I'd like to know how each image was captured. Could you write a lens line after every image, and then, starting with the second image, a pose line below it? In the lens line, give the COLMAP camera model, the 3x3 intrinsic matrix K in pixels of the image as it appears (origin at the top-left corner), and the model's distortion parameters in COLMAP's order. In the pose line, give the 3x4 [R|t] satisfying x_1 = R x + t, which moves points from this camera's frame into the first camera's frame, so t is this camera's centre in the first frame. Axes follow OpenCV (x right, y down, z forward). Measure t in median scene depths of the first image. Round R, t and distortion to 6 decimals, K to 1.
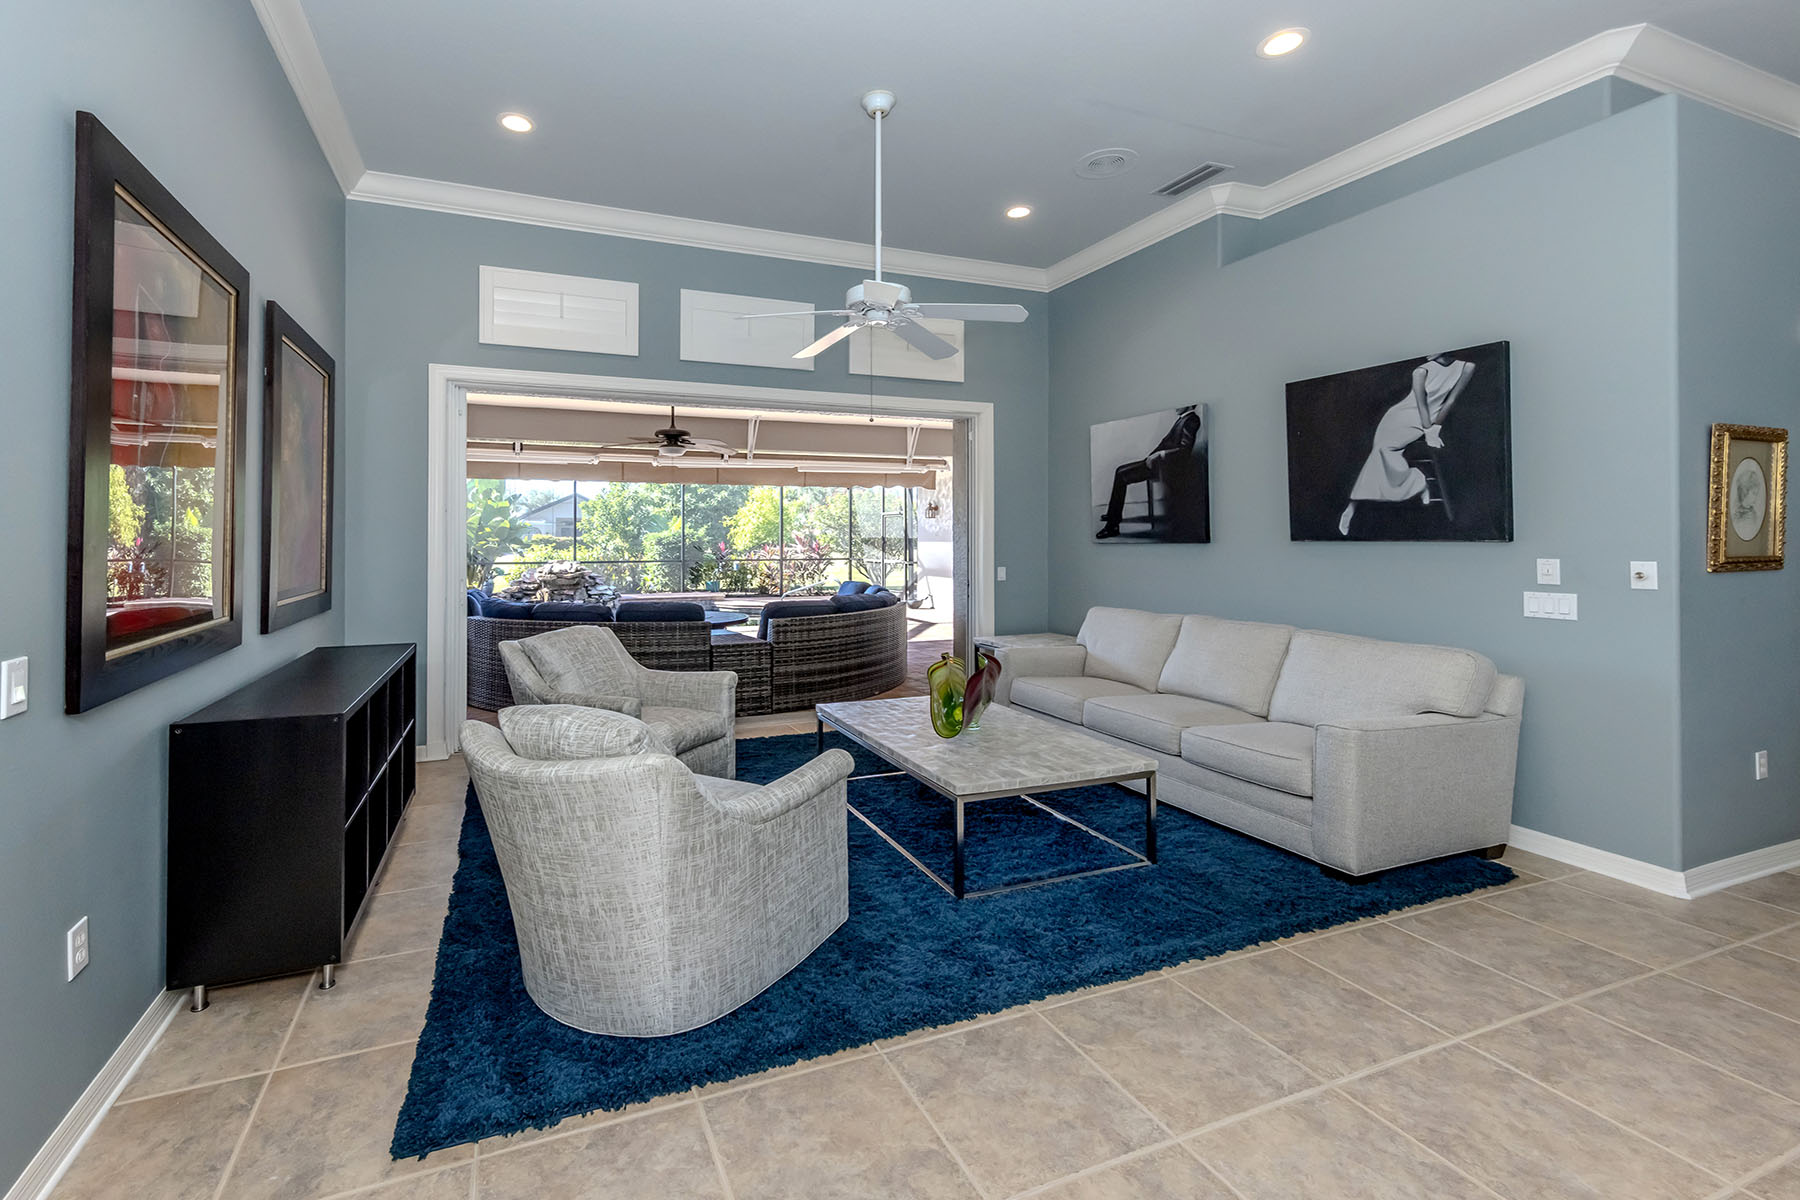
lens RADIAL K [[688.9, 0, 748.5], [0, 688.9, 546.2], [0, 0, 1]] dist [0.009056, -0.000924]
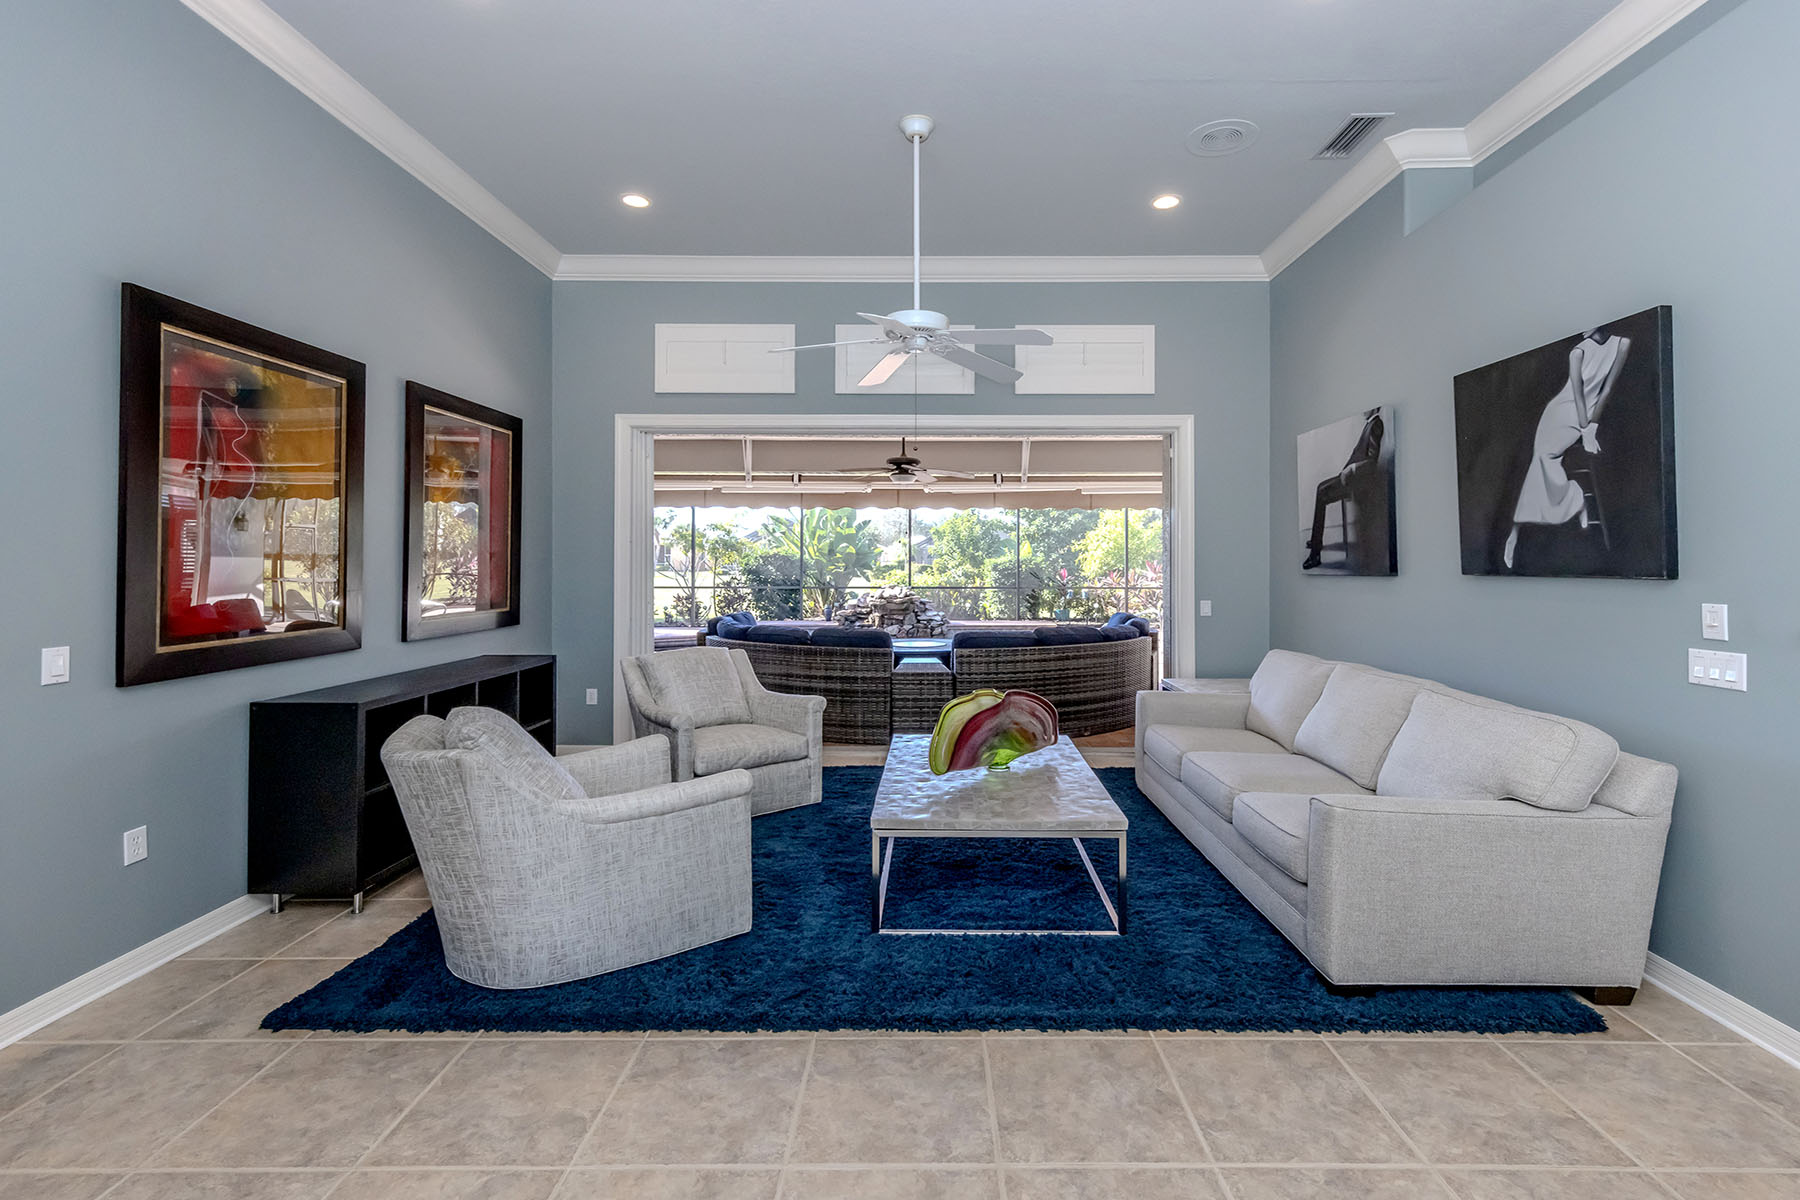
lens RADIAL K [[717.1, 0, 920.3], [0, 717.1, 572.9], [0, 0, 1]] dist [0.007820, -0.001141]
pose [[0.949986, 0.007462, -0.312203, 0.528620], [-0.006838, 0.999972, 0.003094, -0.009268], [0.312217, -0.000805, 0.950010, 0.028184]]
